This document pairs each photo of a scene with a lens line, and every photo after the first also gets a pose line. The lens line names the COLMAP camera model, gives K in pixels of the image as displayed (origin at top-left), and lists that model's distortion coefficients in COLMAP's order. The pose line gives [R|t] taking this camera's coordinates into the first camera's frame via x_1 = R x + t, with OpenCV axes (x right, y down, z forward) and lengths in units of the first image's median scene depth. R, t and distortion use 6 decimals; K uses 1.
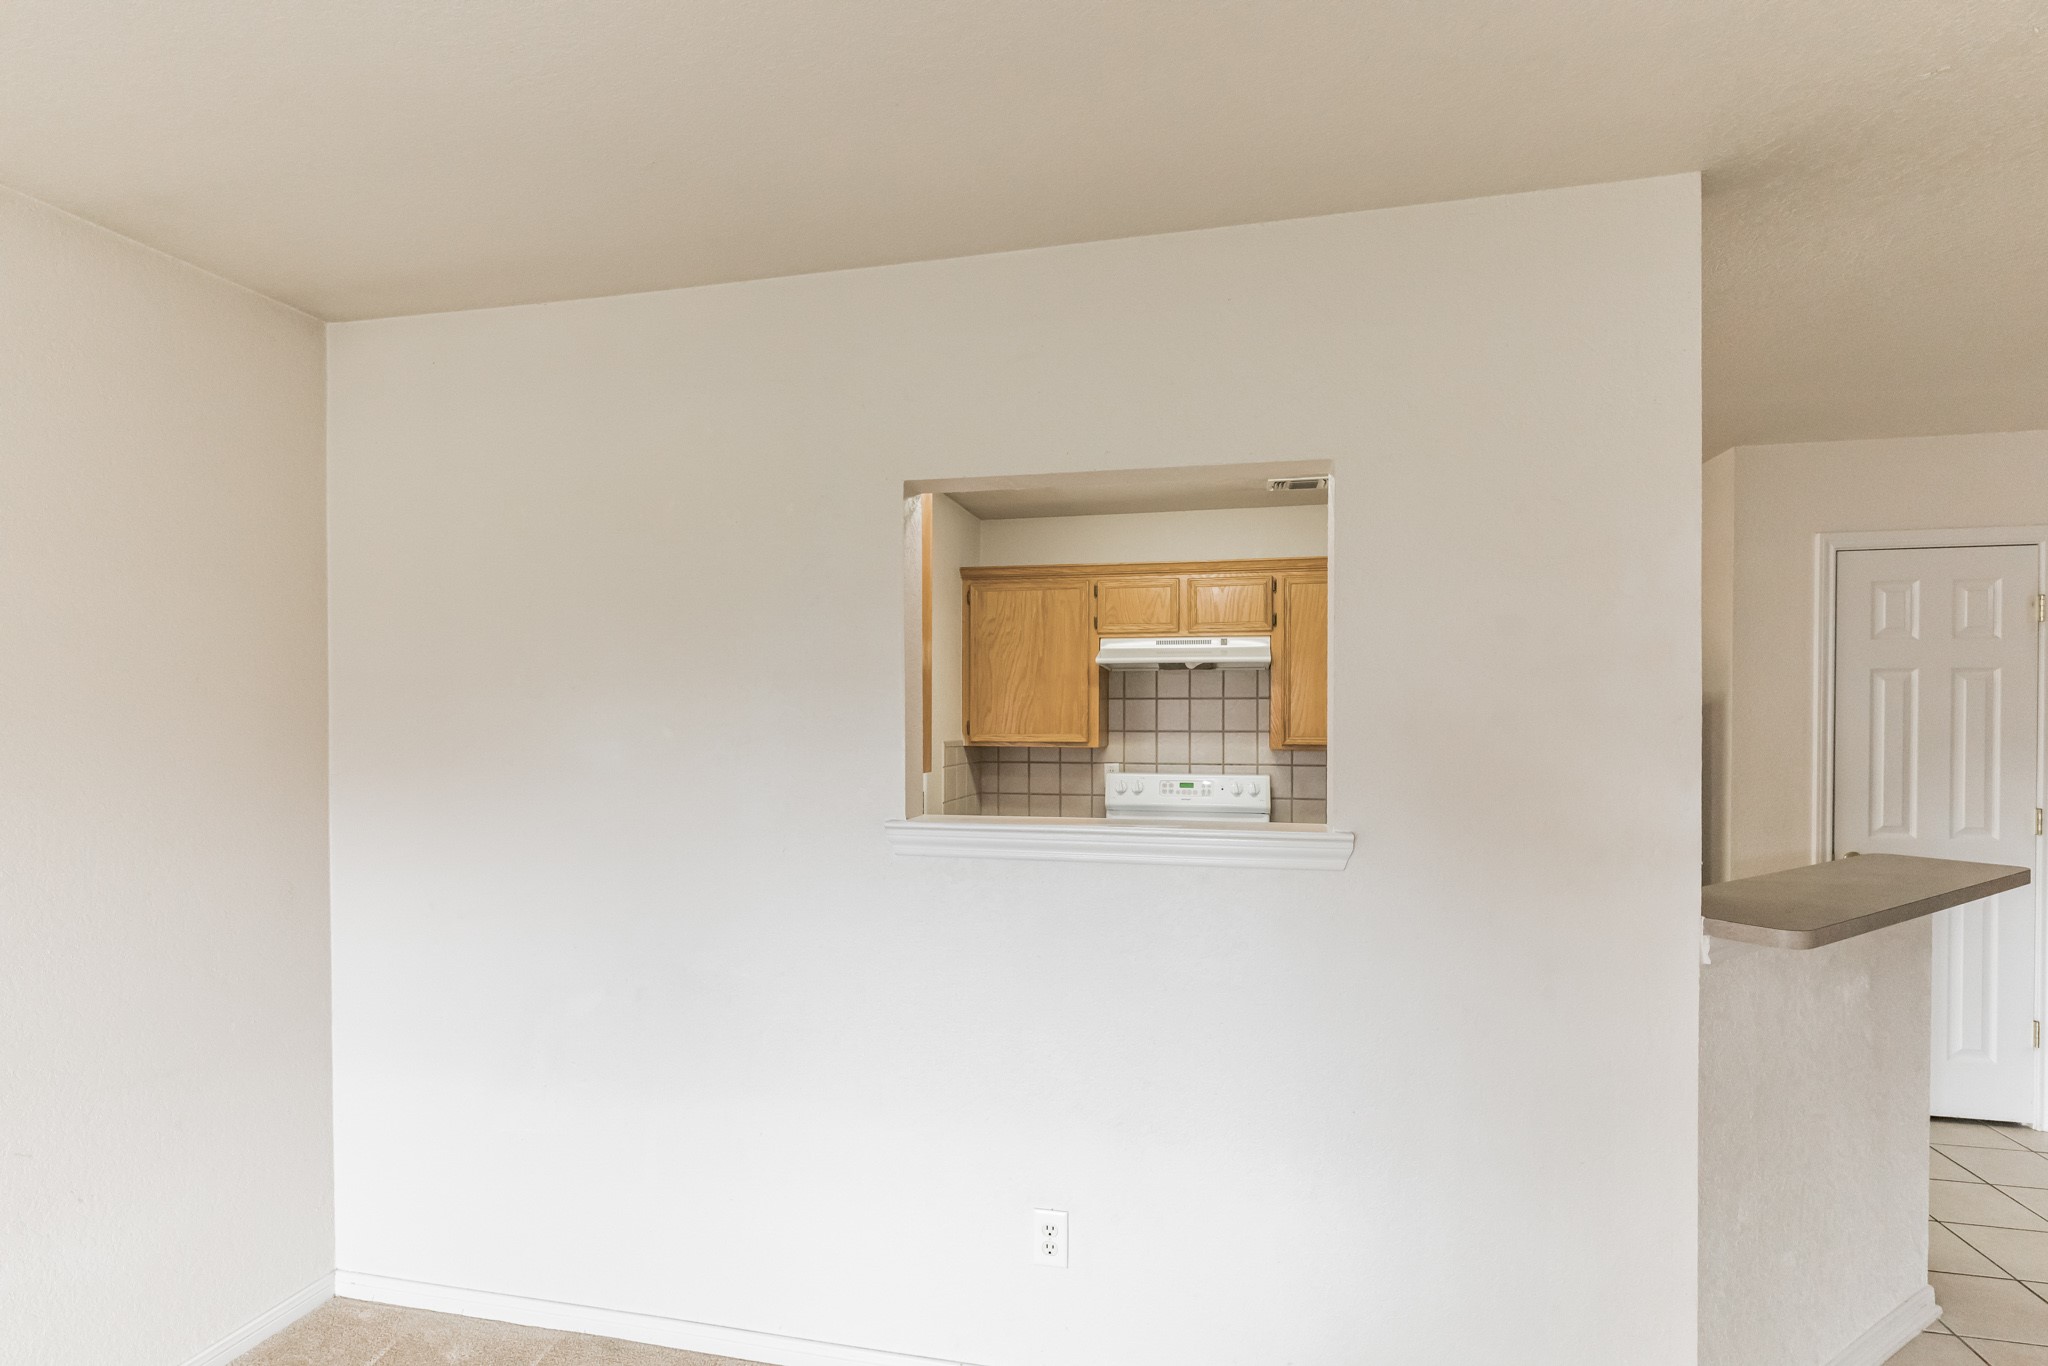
lens RADIAL K [[1022.5, 0, 1025.0], [0, 1022.5, 696.2], [0, 0, 1]] dist [-0.004040, 0.000621]
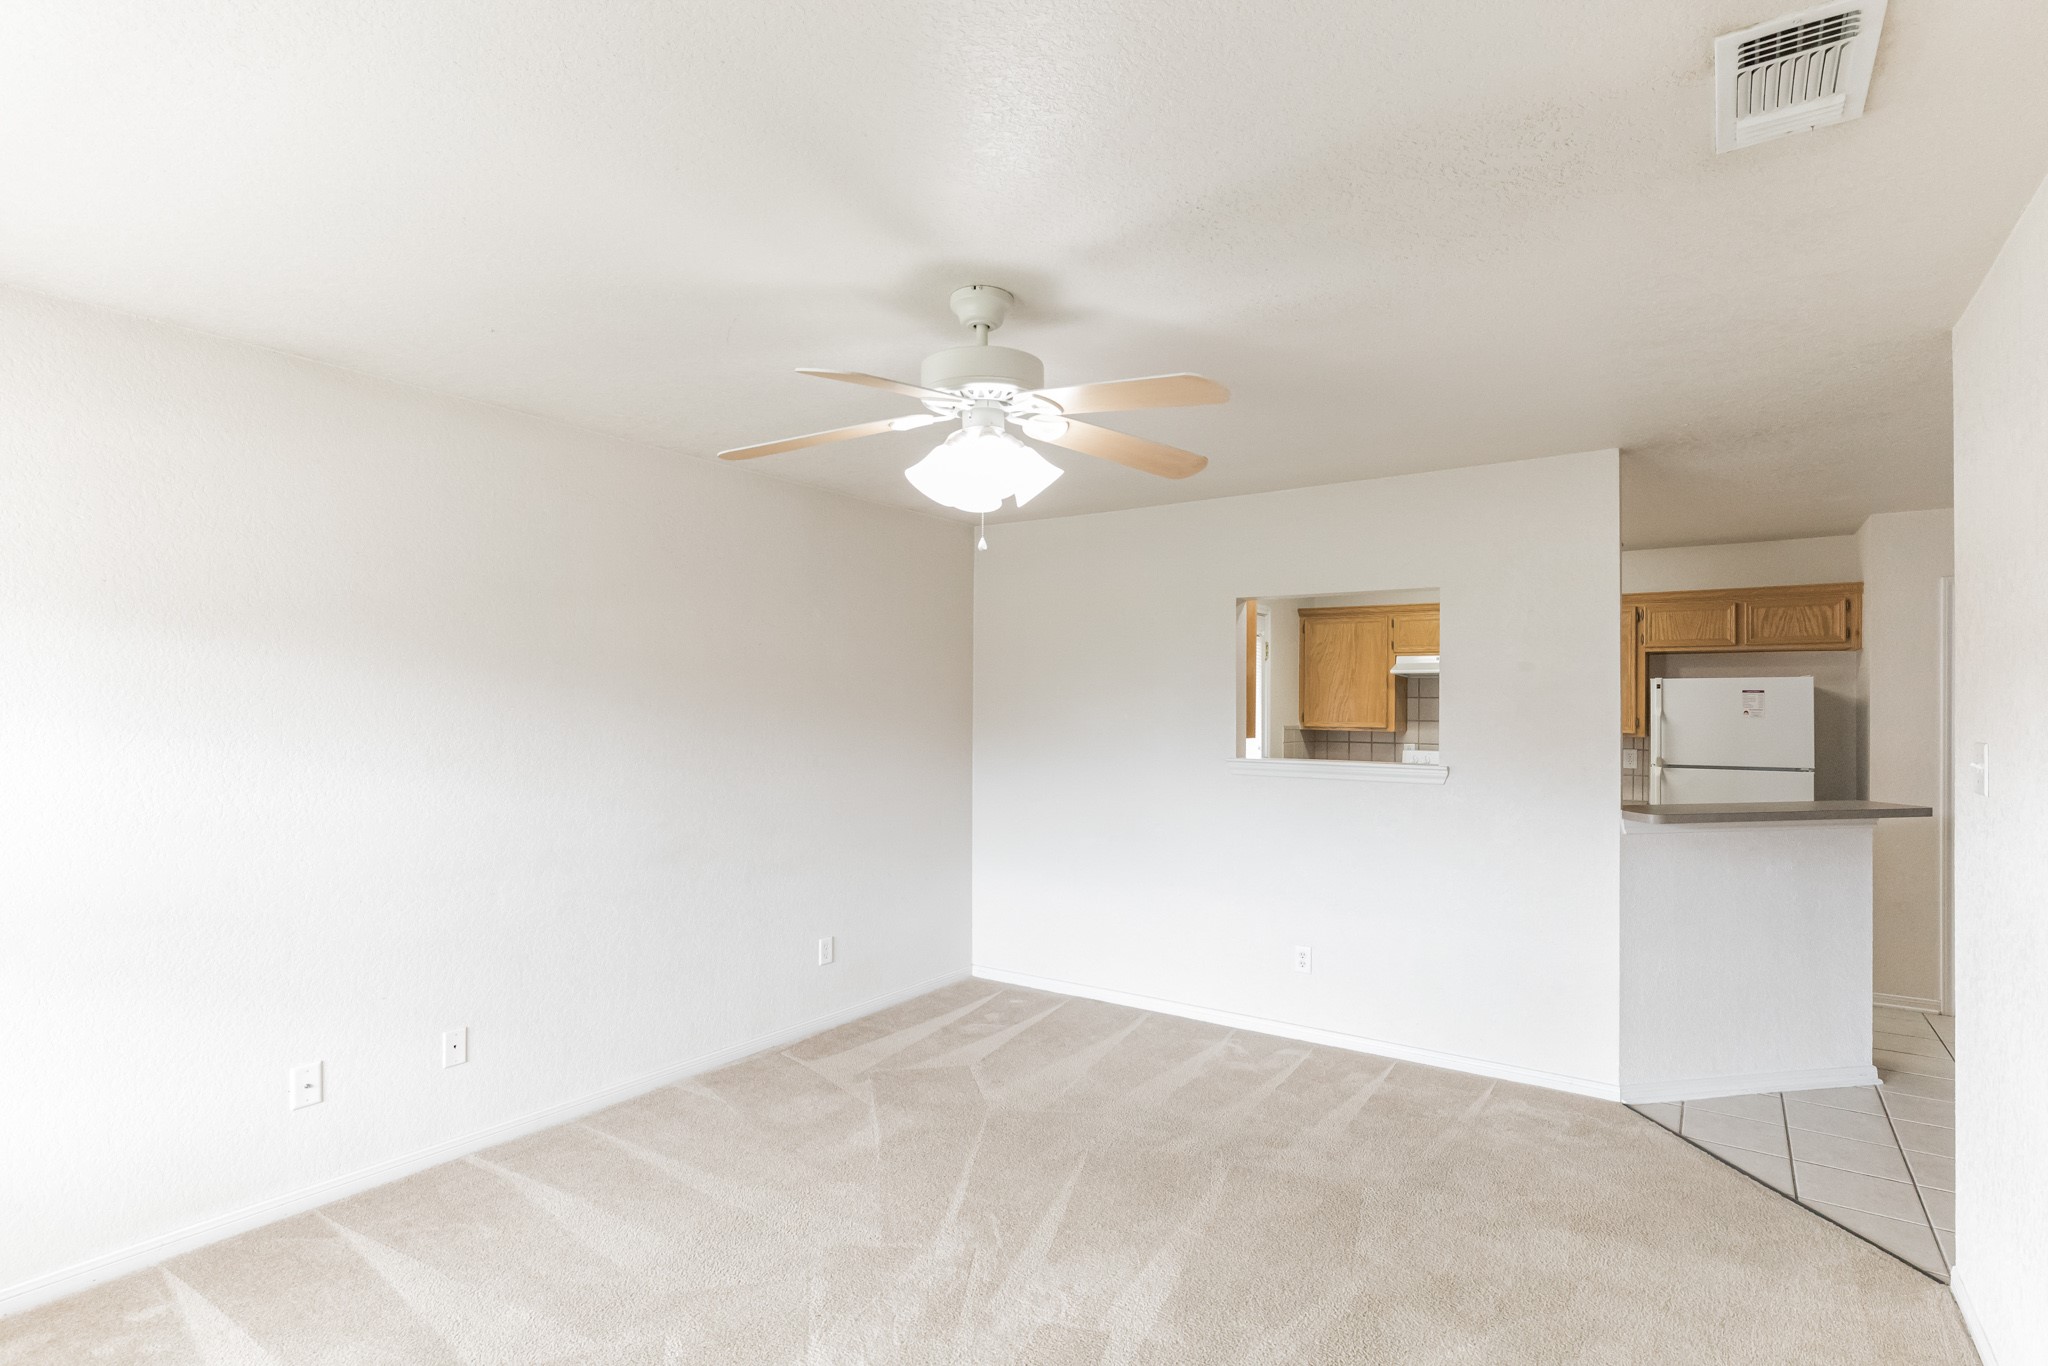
lens RADIAL K [[1022.5, 0, 1027.8], [0, 1022.5, 689.7], [0, 0, 1]] dist [-0.004040, 0.000621]
pose [[0.927147, 0.001545, -0.374696, 0.130859], [-0.001581, 0.999999, 0.000211, -0.008626], [0.374696, 0.000397, 0.927148, -0.525712]]
